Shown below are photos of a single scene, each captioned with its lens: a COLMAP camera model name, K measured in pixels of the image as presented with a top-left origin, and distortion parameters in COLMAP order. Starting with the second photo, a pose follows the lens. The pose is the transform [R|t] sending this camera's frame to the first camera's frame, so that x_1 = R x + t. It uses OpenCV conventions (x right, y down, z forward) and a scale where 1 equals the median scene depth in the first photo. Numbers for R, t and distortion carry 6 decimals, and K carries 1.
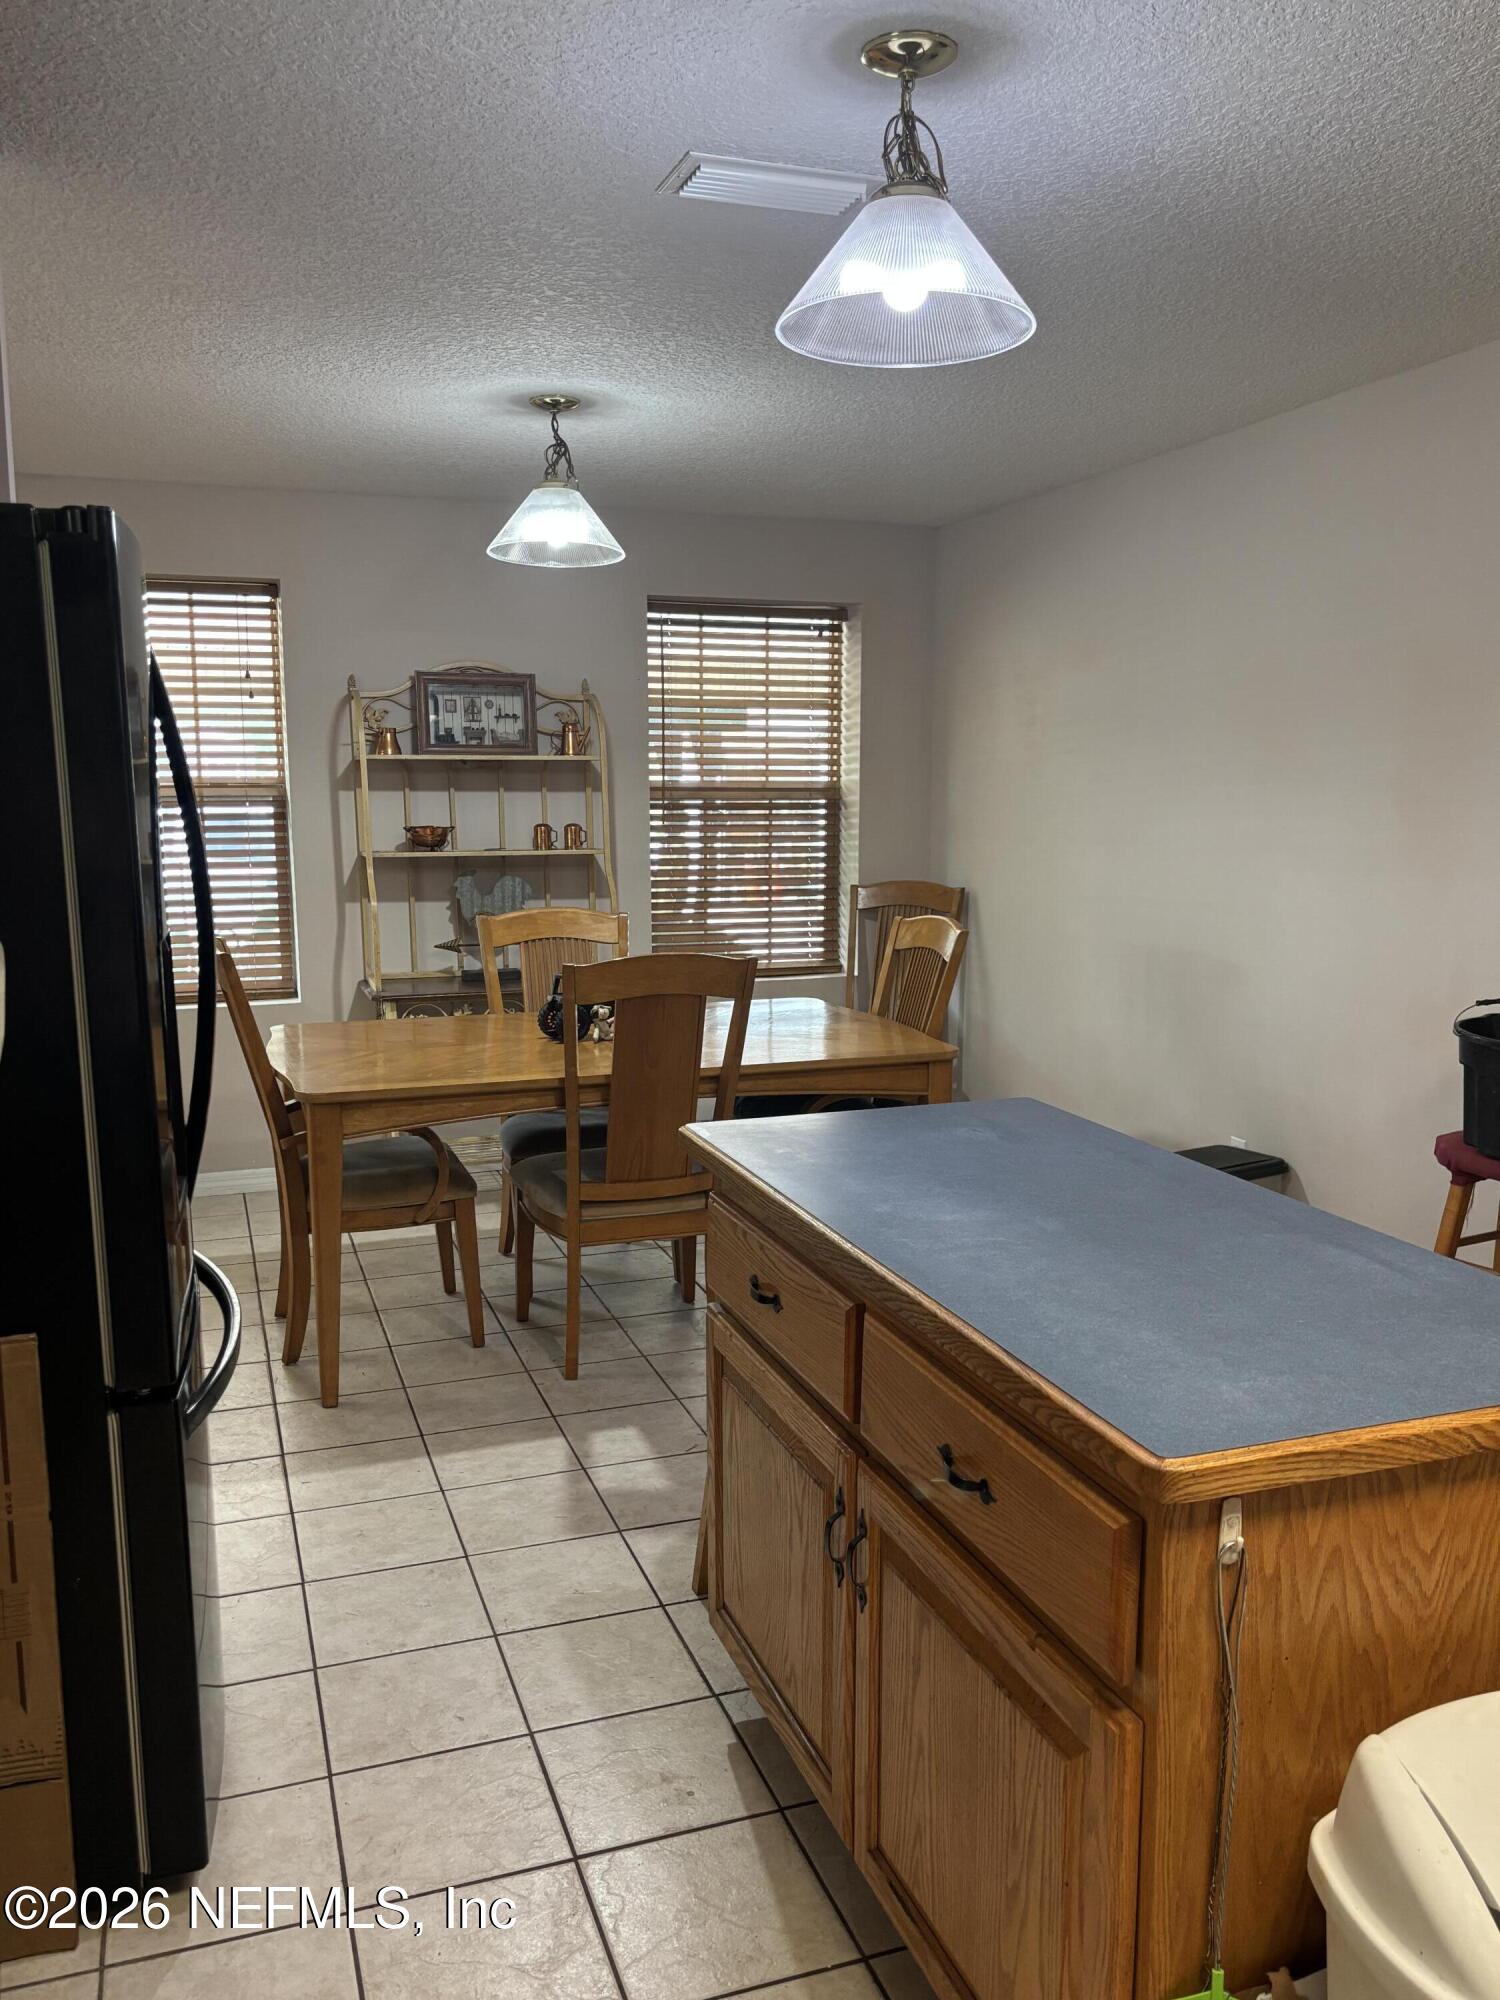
lens RADIAL K [[1503.7, 0, 754.5], [0, 1503.7, 1045.6], [0, 0, 1]] dist [0.005116, -0.003459]
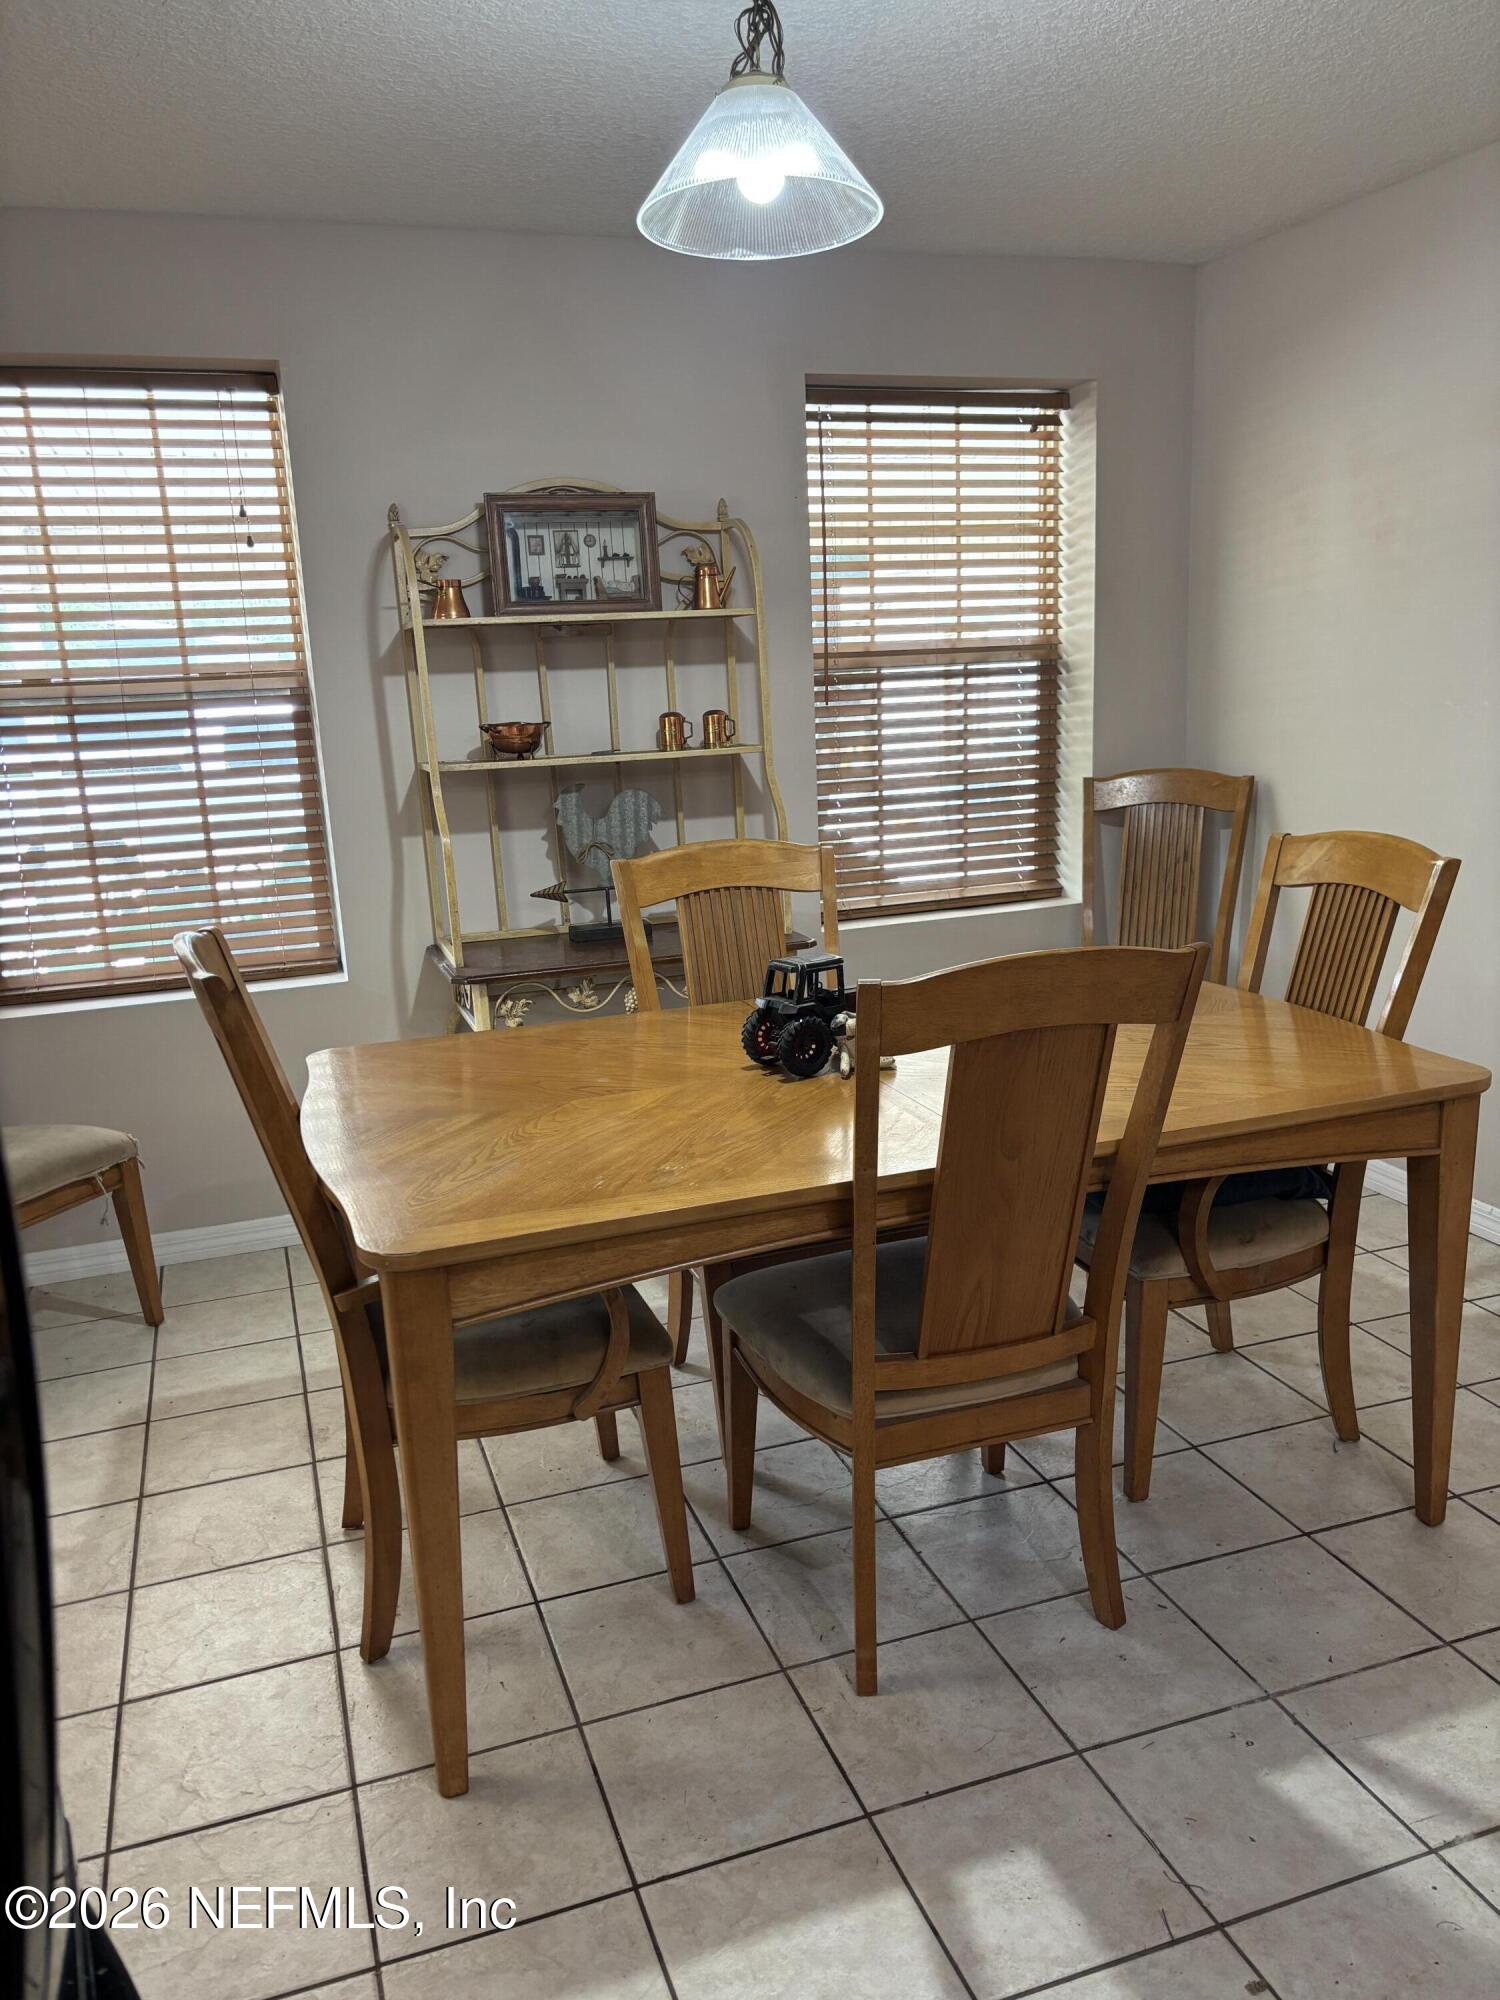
lens RADIAL K [[1503.7, 0, 754.5], [0, 1503.7, 1045.6], [0, 0, 1]] dist [0.005116, -0.003459]
pose [[0.998867, -0.038831, -0.027494, -0.091955], [0.040826, 0.996260, 0.076150, -0.045109], [0.024434, -0.077186, 0.996717, 0.296138]]
